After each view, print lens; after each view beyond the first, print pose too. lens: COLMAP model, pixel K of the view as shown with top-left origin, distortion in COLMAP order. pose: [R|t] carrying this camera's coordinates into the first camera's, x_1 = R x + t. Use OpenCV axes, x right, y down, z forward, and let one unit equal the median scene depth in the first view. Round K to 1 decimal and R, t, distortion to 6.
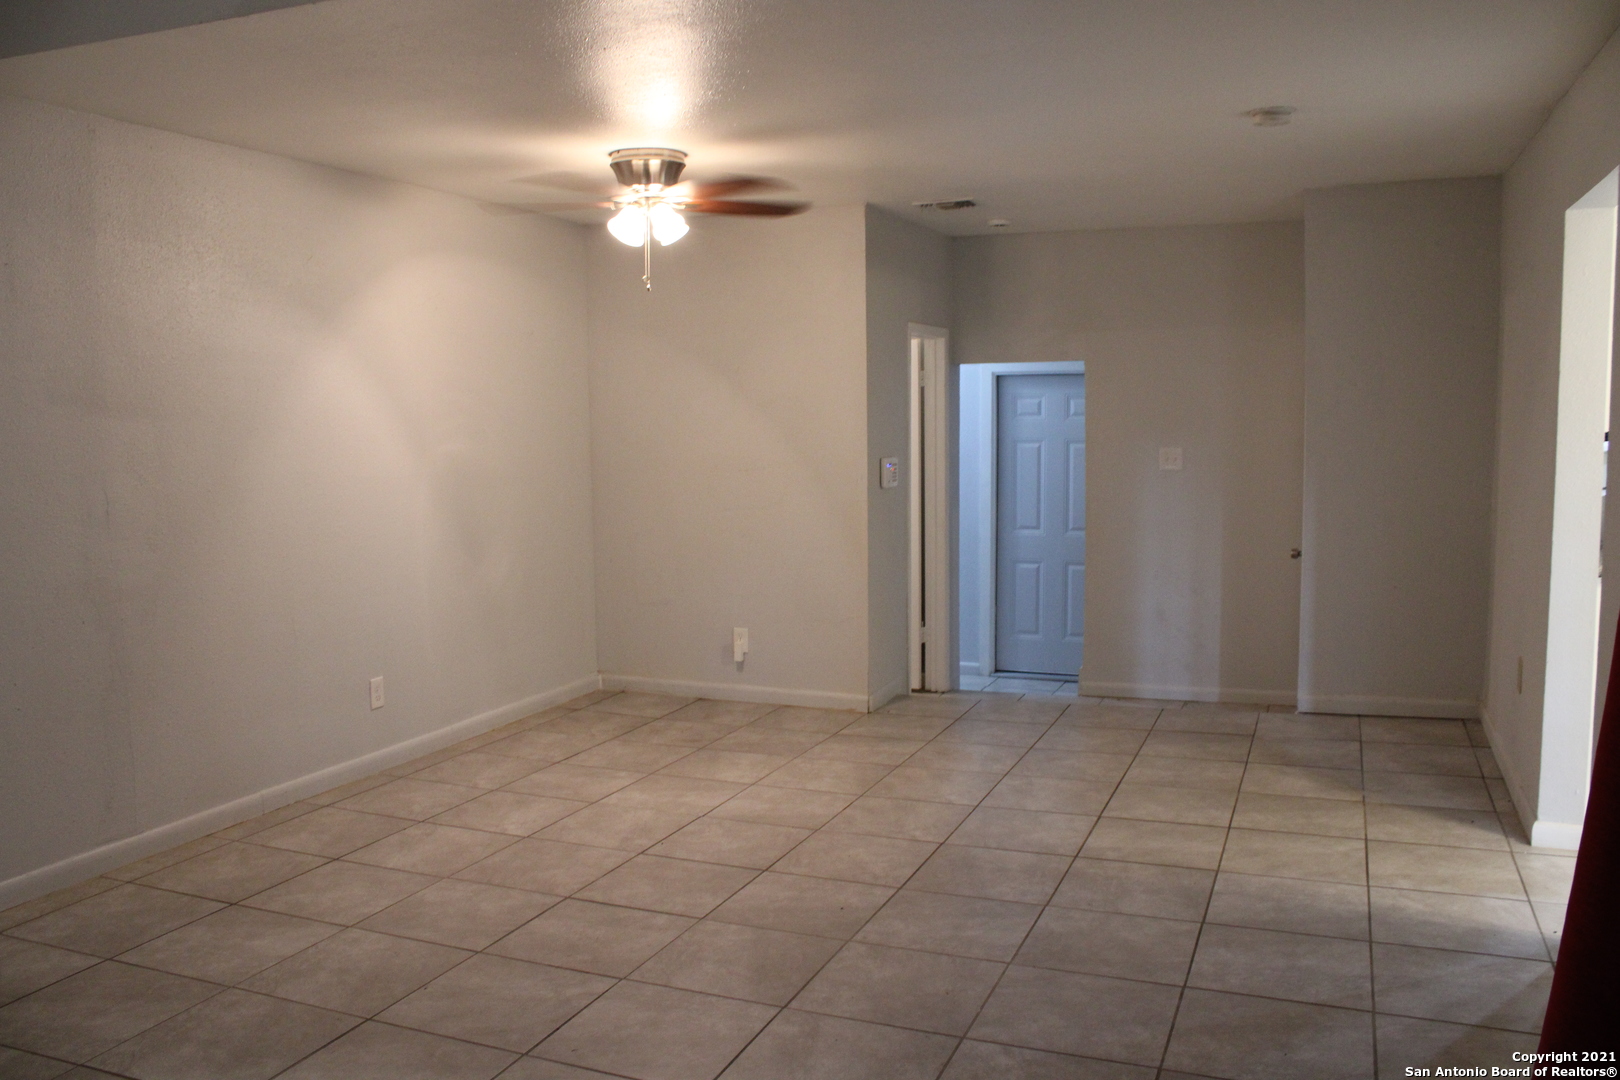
lens RADIAL K [[1312.0, 0, 810.0], [0, 1312.0, 540.0], [0, 0, 1]] dist [-0.181437, 0.146051]
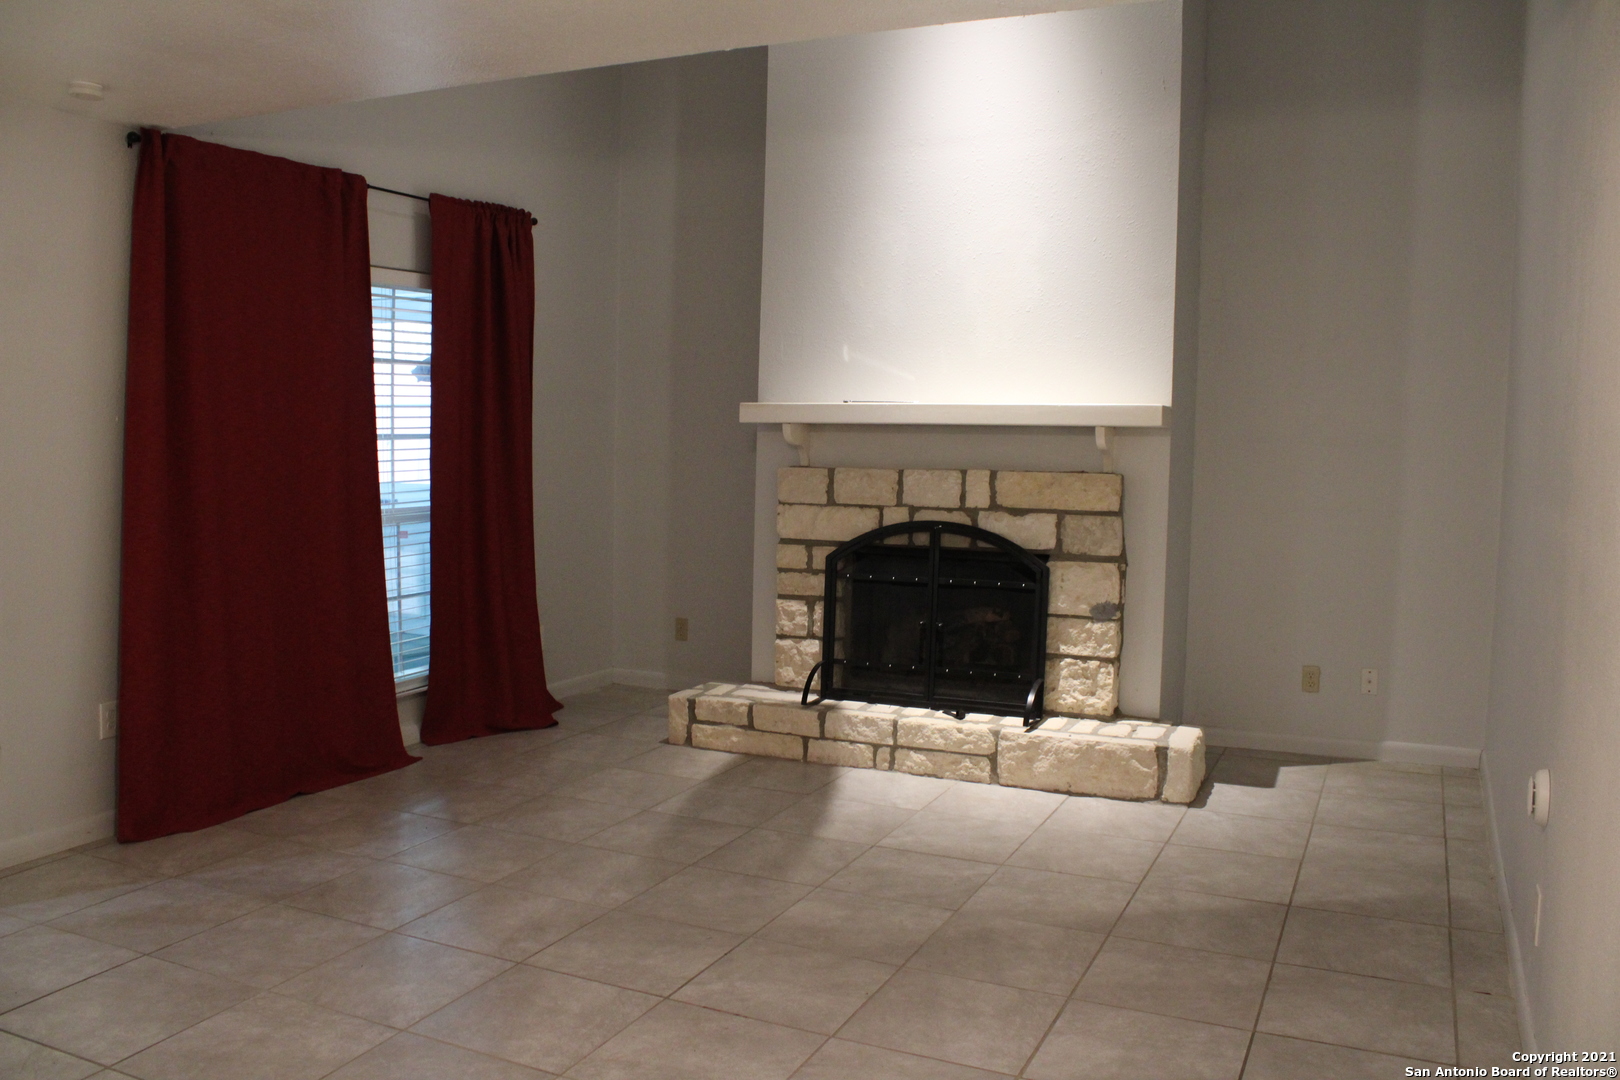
lens RADIAL K [[1312.0, 0, 810.0], [0, 1312.0, 540.0], [0, 0, 1]] dist [-0.181437, 0.146051]
pose [[-0.998496, -0.008849, 0.054102, -0.301388], [0.001694, 0.981435, 0.191789, -0.180004], [-0.054795, 0.191592, -0.979944, 1.864253]]
